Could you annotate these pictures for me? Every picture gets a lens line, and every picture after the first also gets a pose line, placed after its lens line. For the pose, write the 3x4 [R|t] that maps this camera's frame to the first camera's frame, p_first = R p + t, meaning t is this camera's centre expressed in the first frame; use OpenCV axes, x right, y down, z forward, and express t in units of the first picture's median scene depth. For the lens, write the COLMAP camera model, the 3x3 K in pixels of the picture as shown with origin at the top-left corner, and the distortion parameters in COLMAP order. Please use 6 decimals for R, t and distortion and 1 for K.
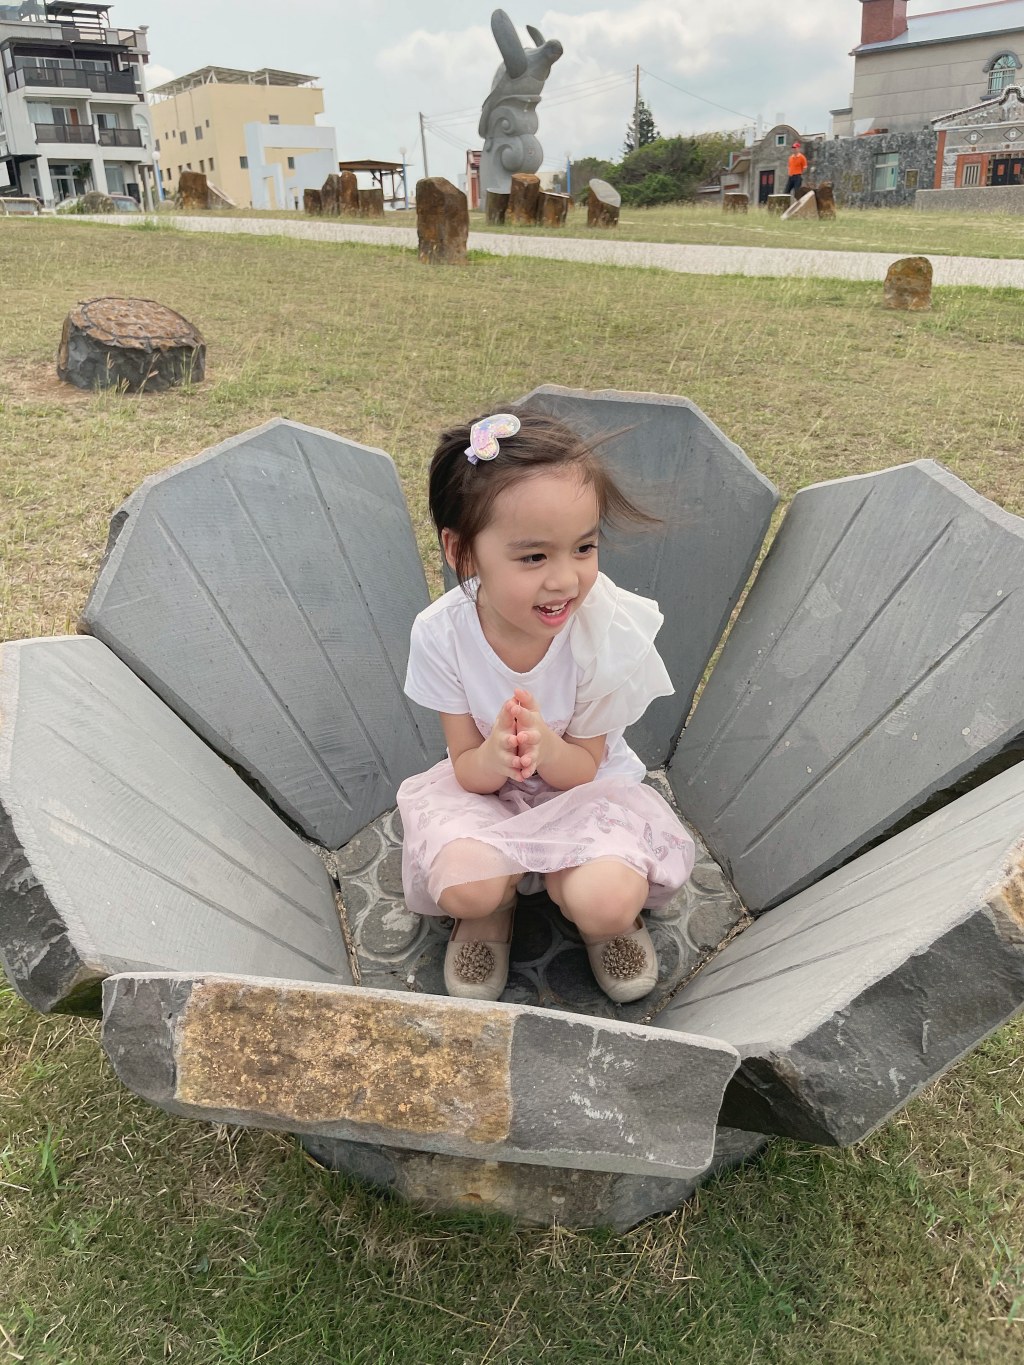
lens RADIAL K [[1053.6, 0, 508.4], [0, 1053.6, 674.7], [0, 0, 1]] dist [0.088634, -0.126745]
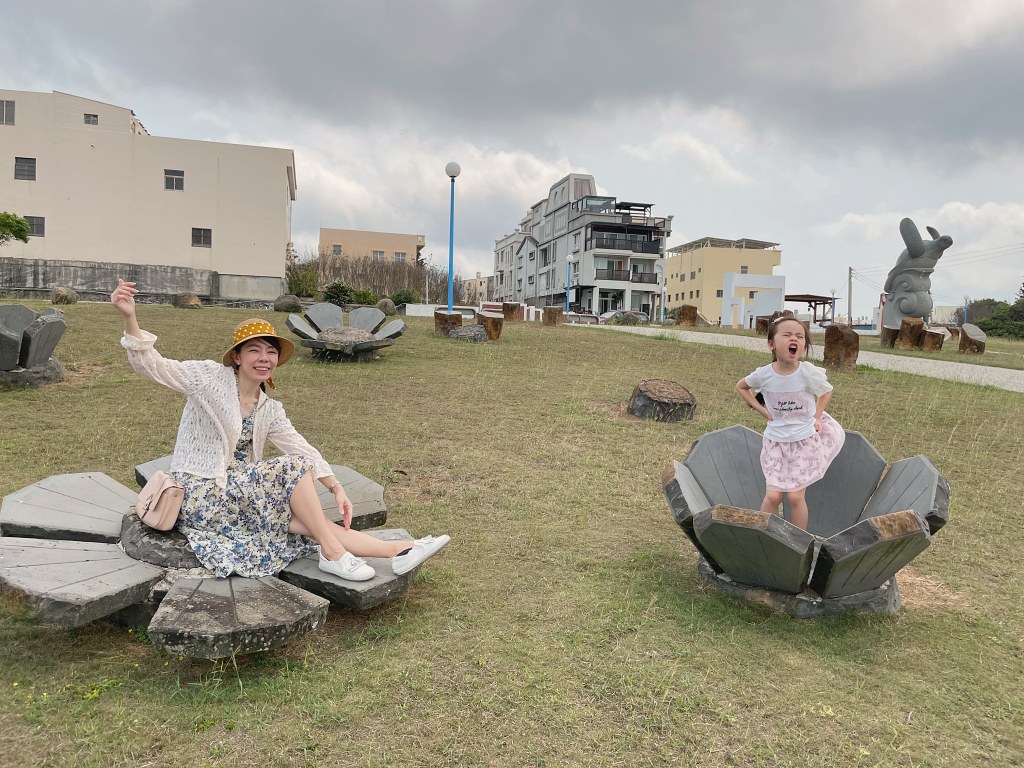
lens RADIAL K [[790.7, 0, 517.3], [0, 790.7, 381.3], [0, 0, 1]] dist [0.087555, -0.124548]
pose [[0.892857, 0.087983, -0.441662, 0.020129], [-0.227398, 0.934598, -0.273525, 0.036323], [0.388711, 0.344652, 0.854470, -0.113128]]
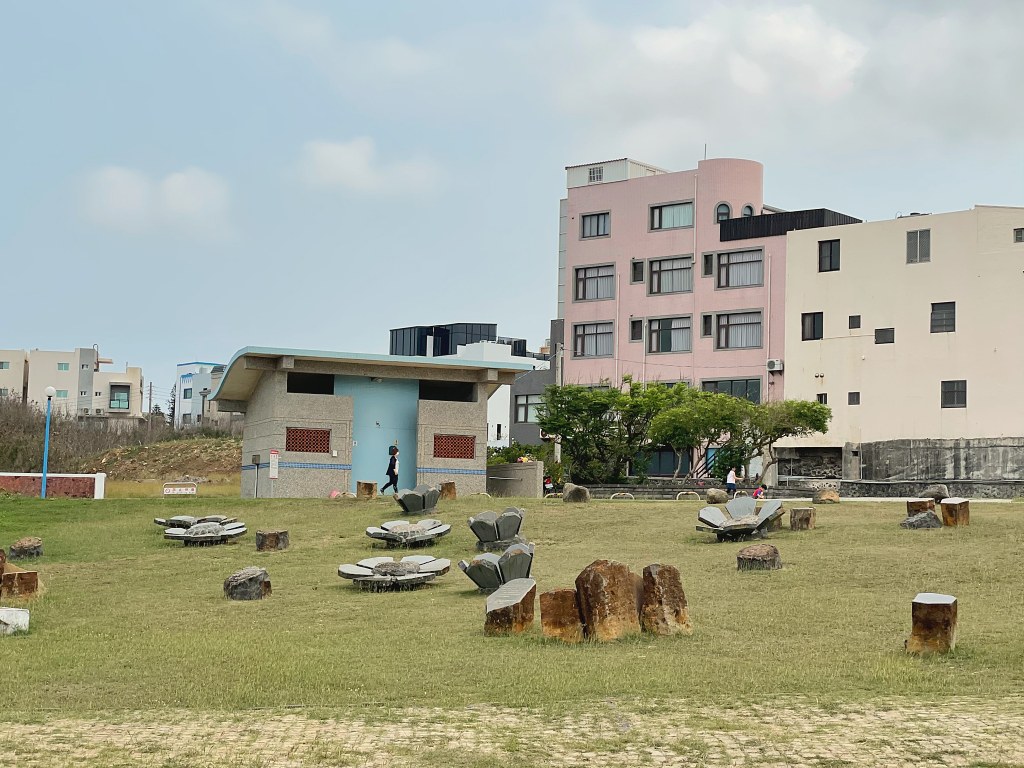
lens RADIAL K [[1700.1, 0, 509.6], [0, 1700.1, 380.1], [0, 0, 1]] dist [0.170547, -0.001553]
pose [[0.152504, -0.044433, -0.987303, 1.045992], [-0.391905, 0.914369, -0.101686, 0.004278], [0.907278, 0.402437, 0.122032, -0.118746]]
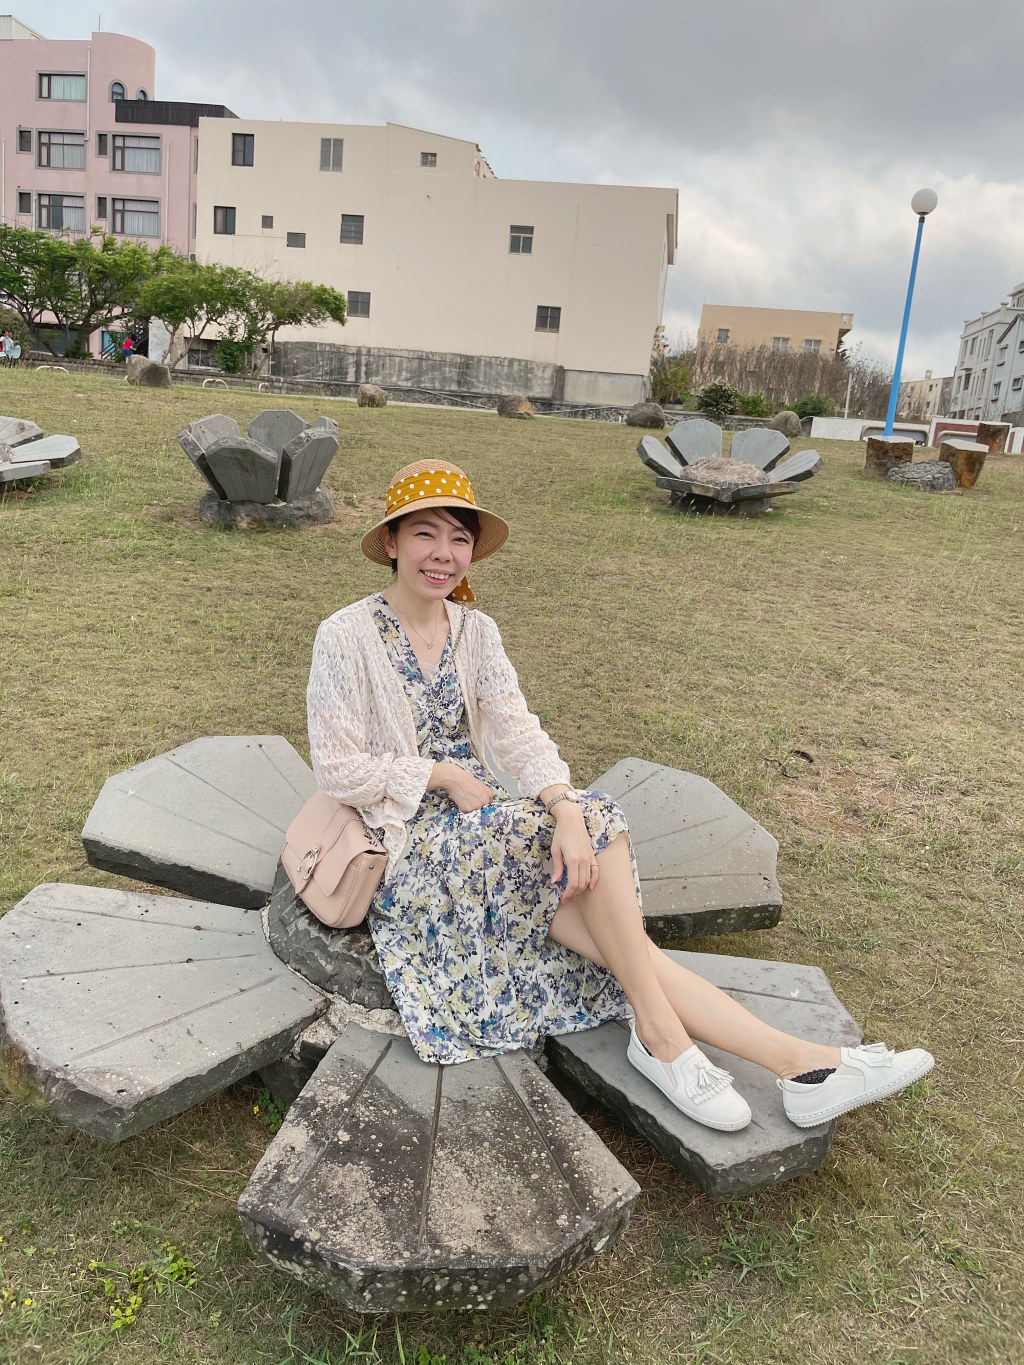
lens RADIAL K [[1053.6, 0, 508.4], [0, 1053.6, 674.7], [0, 0, 1]] dist [0.088634, -0.126745]
pose [[0.639815, 0.253478, -0.725524, -0.022261], [-0.384160, 0.923123, -0.016263, 0.013638], [0.665626, 0.289123, 0.688004, -0.068987]]
